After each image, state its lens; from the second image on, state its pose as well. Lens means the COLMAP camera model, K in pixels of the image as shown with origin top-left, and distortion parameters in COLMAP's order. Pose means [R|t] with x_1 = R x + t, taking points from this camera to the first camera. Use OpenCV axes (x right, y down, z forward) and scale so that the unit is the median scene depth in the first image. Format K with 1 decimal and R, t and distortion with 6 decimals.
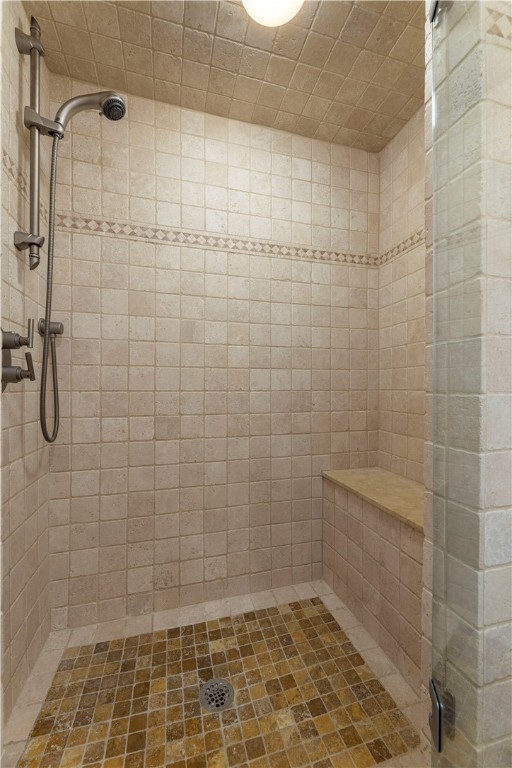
lens RADIAL K [[307.5, 0, 256.4], [0, 307.5, 385.1], [0, 0, 1]] dist [0.005953, -0.001284]
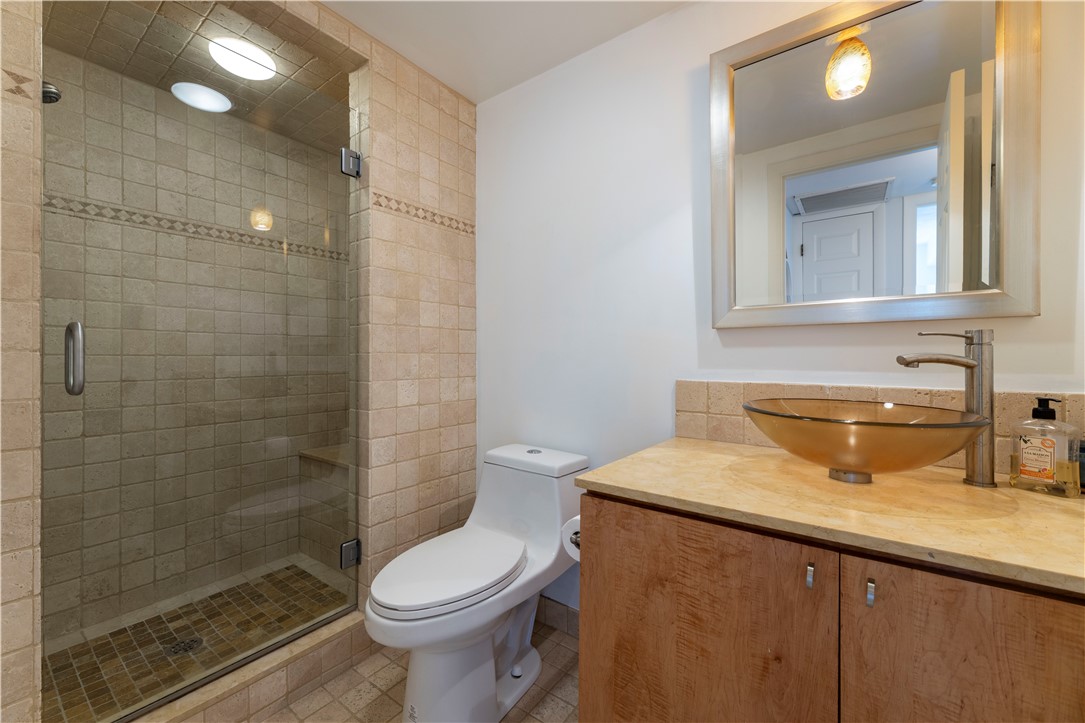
lens RADIAL K [[434.4, 0, 540.9], [0, 434.4, 356.7], [0, 0, 1]] dist [0.005953, -0.001284]
pose [[0.791035, -0.000356, 0.611771, -0.052851], [-0.002206, 0.999992, 0.003435, -0.061708], [-0.611767, -0.004067, 0.791028, -0.806068]]
